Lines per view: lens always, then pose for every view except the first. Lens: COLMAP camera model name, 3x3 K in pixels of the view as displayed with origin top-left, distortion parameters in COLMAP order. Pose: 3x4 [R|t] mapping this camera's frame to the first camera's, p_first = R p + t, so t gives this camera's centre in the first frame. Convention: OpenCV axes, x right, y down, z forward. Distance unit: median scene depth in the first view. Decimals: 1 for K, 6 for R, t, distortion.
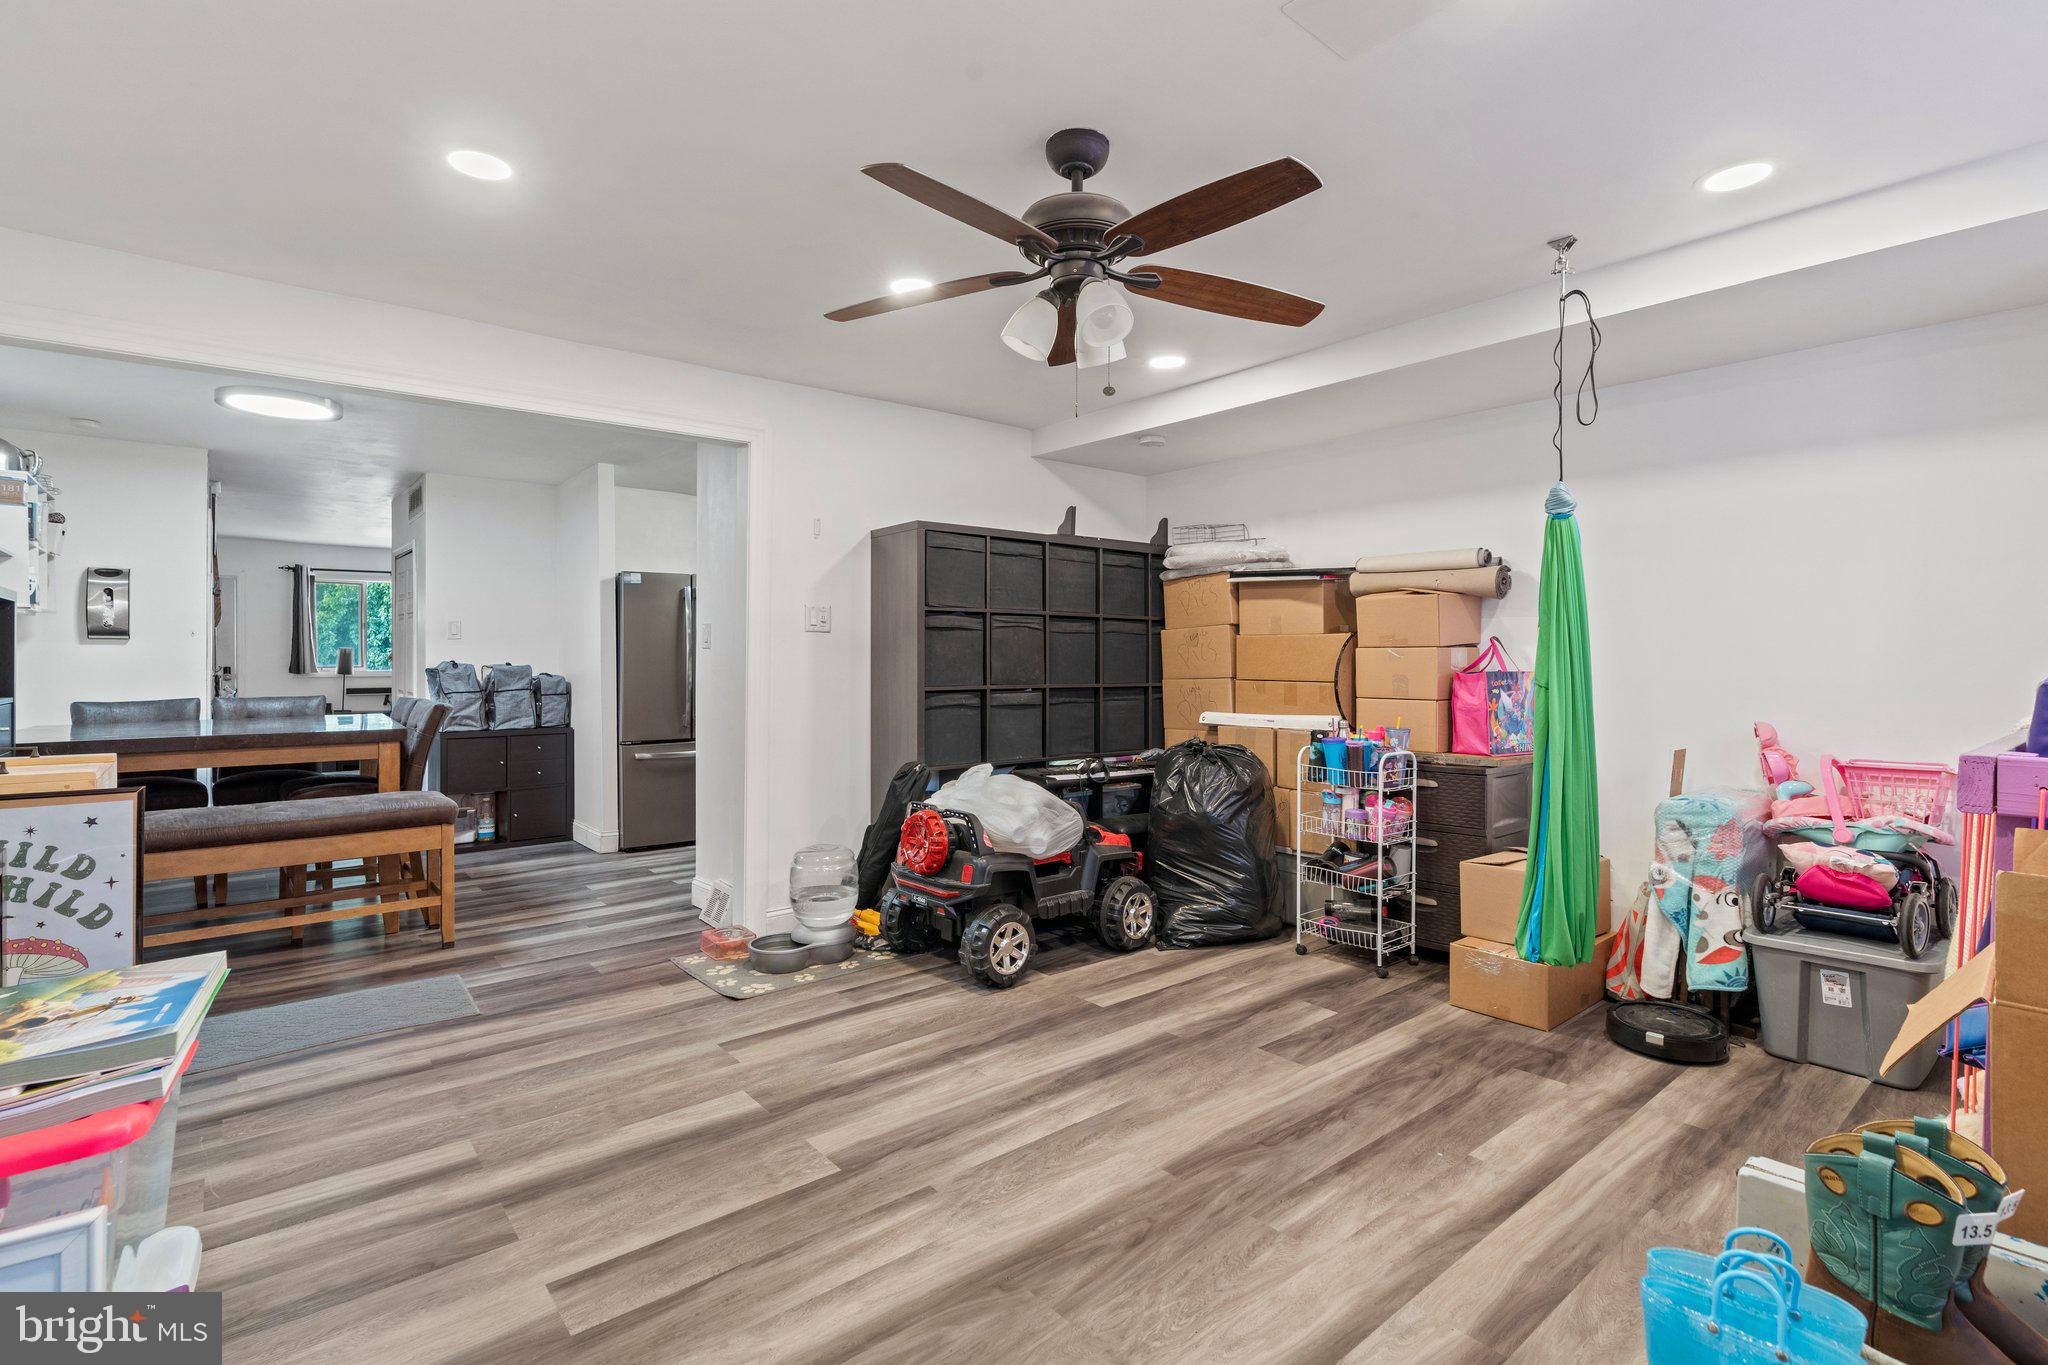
lens RADIAL K [[919.8, 0, 1007.5], [0, 919.8, 674.1], [0, 0, 1]] dist [-0.004842, -0.000730]
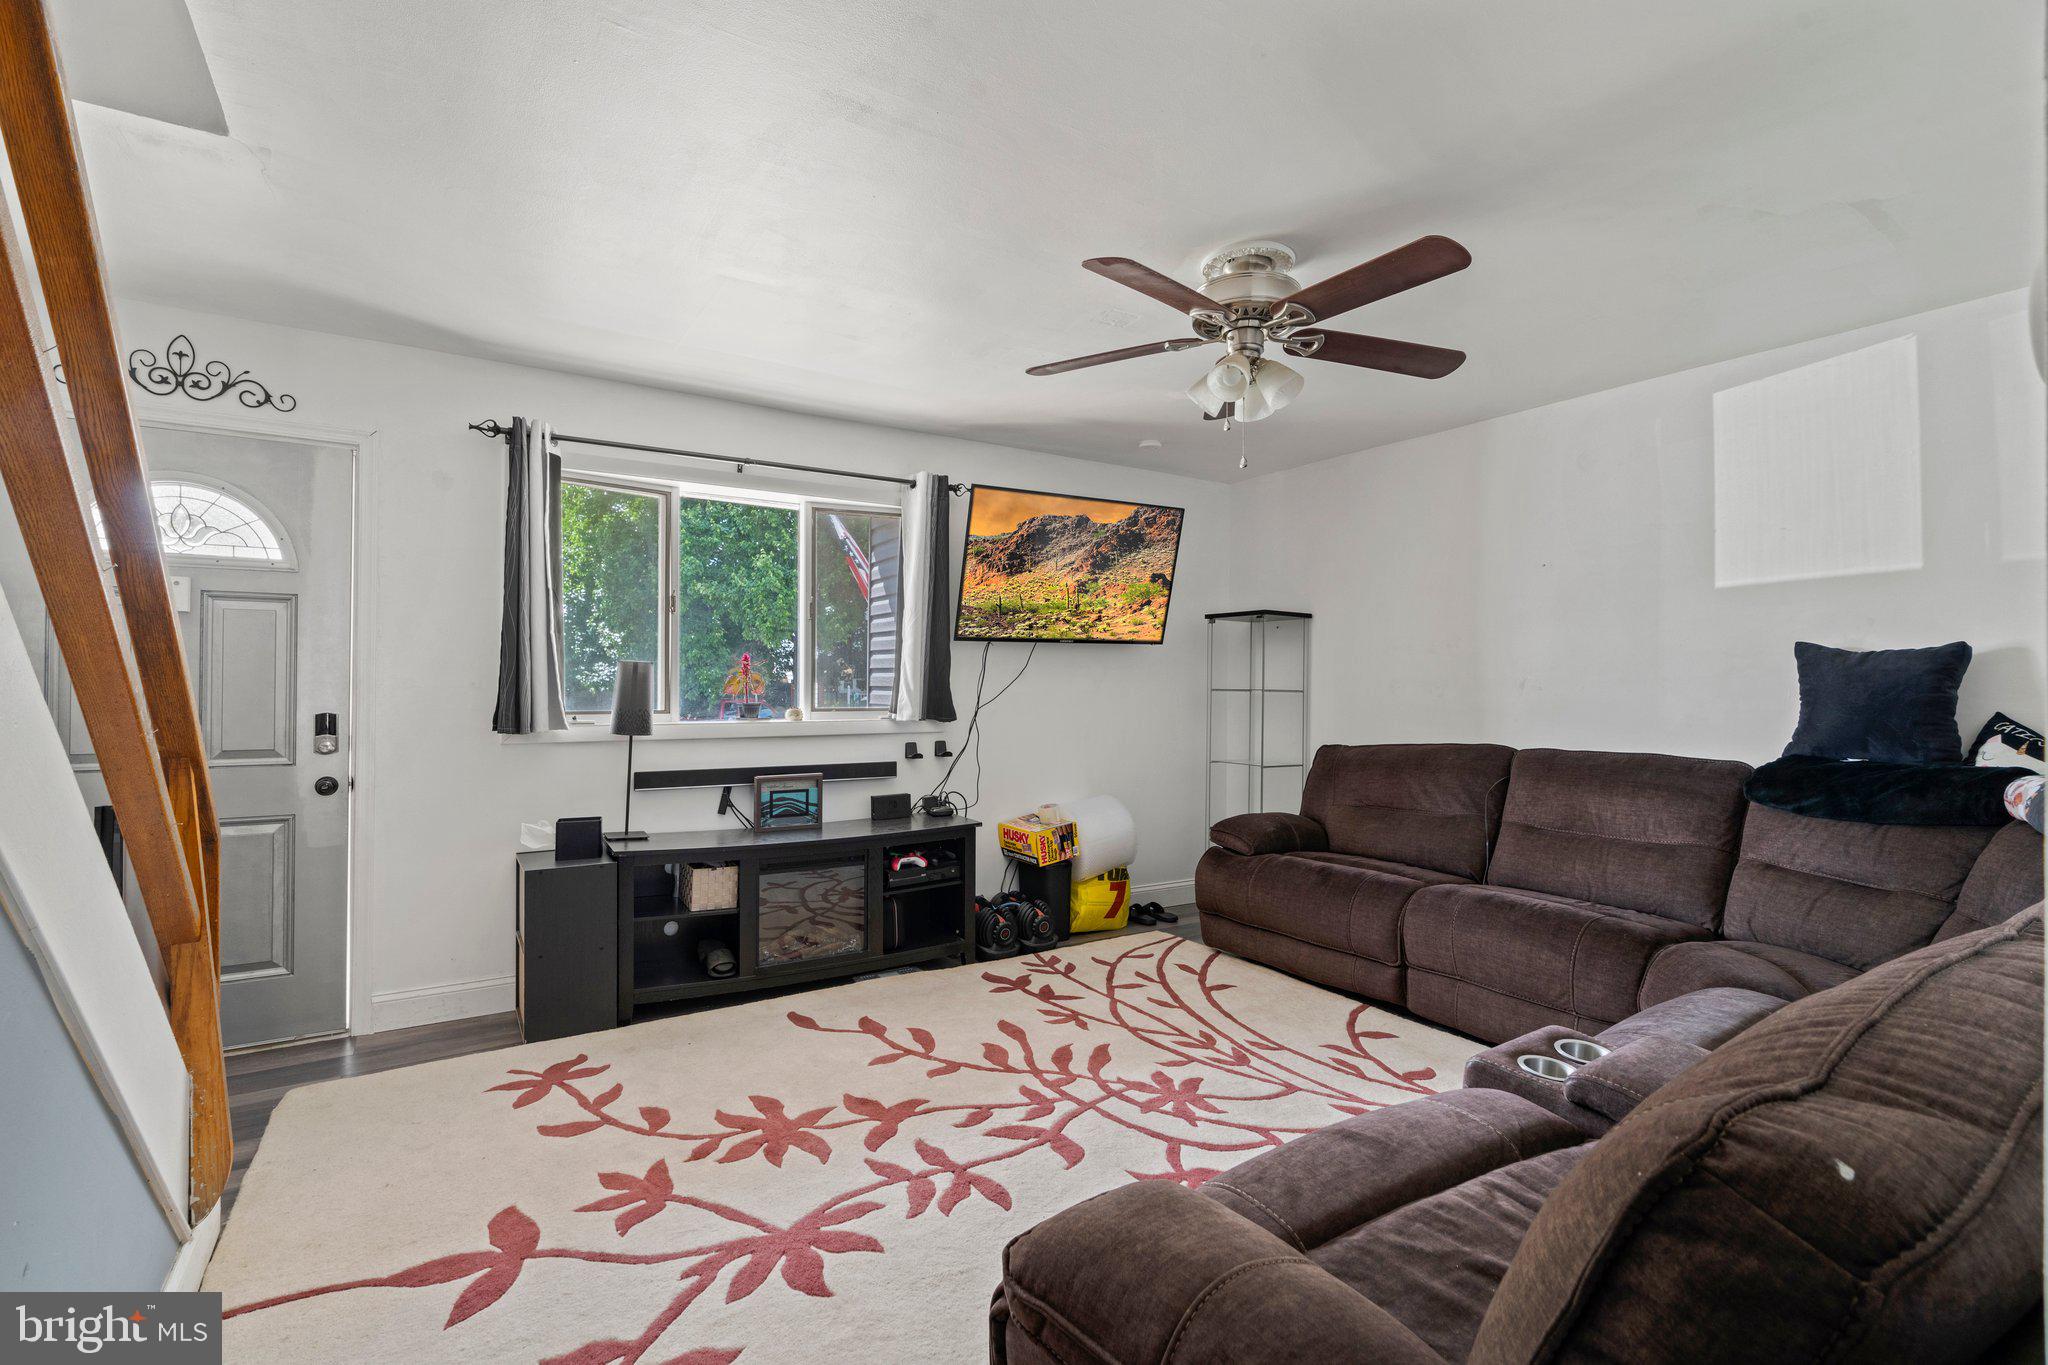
lens RADIAL K [[919.8, 0, 1042.9], [0, 919.8, 682.9], [0, 0, 1]] dist [-0.004842, -0.000730]
pose [[0.993517, 0.001753, -0.113668, -0.531619], [-0.003950, 0.999810, -0.019108, -0.014492], [0.113613, 0.019433, 0.993335, 0.672760]]
